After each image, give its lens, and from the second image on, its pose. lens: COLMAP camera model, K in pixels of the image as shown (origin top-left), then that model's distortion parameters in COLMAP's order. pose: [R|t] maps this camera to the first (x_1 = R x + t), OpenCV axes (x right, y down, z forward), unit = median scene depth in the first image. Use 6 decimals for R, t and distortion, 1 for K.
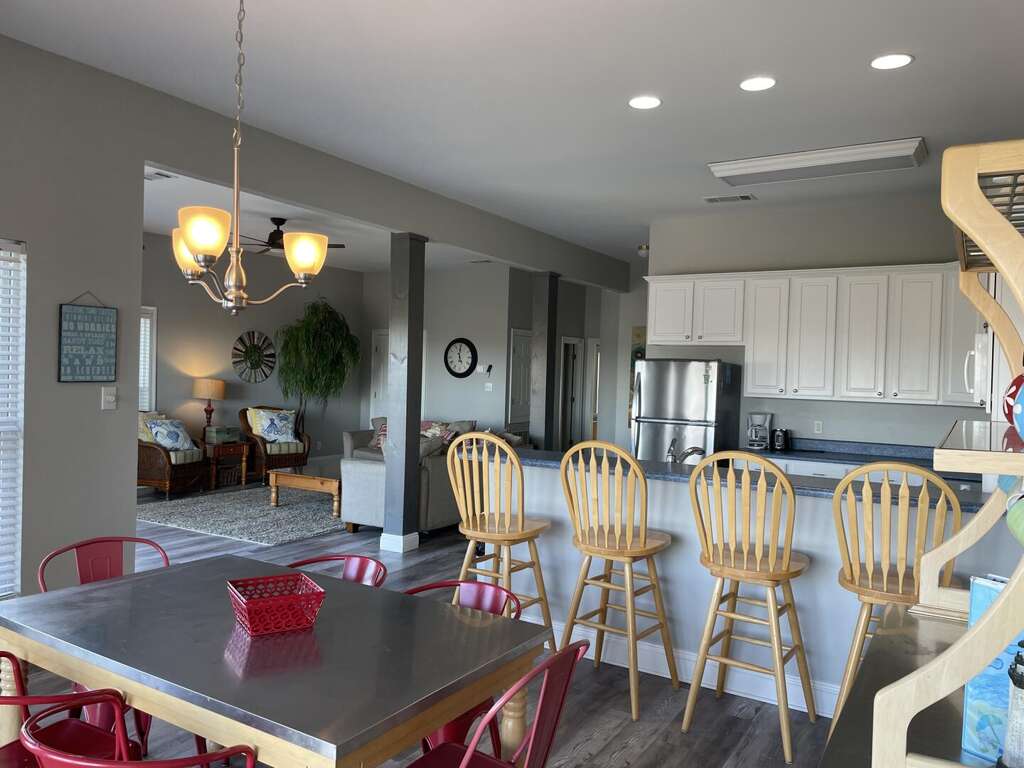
lens RADIAL K [[757.4, 0, 512.0], [0, 757.4, 384.0], [0, 0, 1]] dist [0.079675, -0.050190]
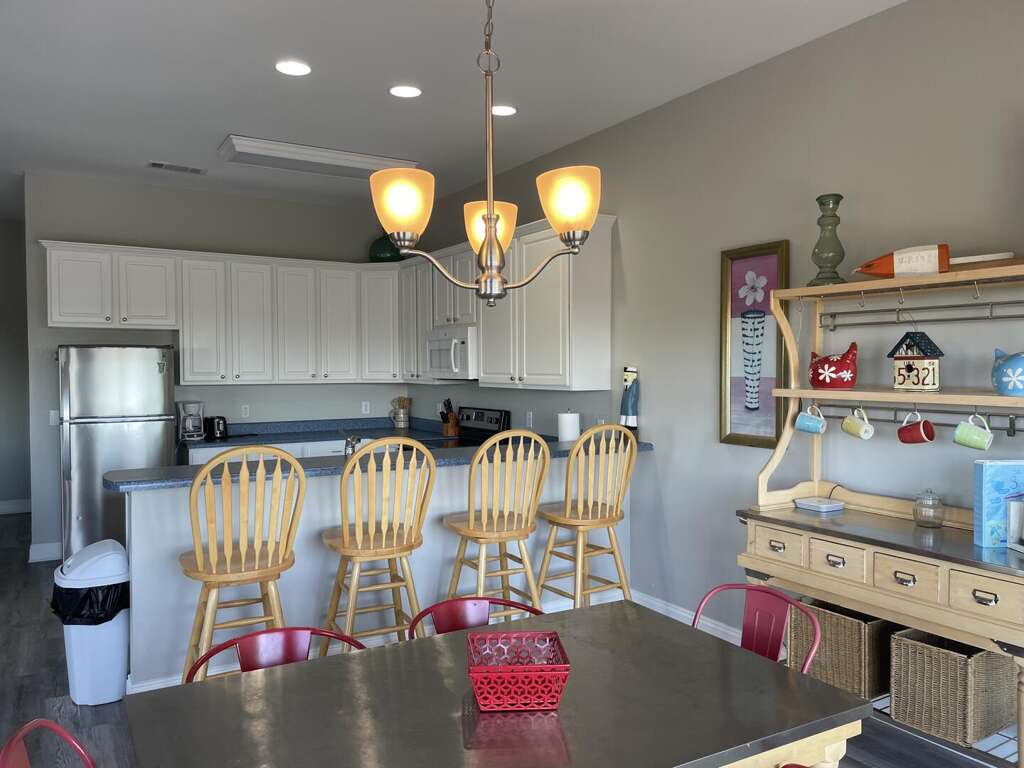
lens RADIAL K [[757.6, 0, 531.3], [0, 757.6, 380.9], [0, 0, 1]] dist [0.079207, -0.102838]
pose [[0.506580, -0.046686, 0.860928, -0.300548], [0.028341, 0.998895, 0.037491, -0.012028], [-0.861727, 0.005408, 0.507343, 0.174880]]
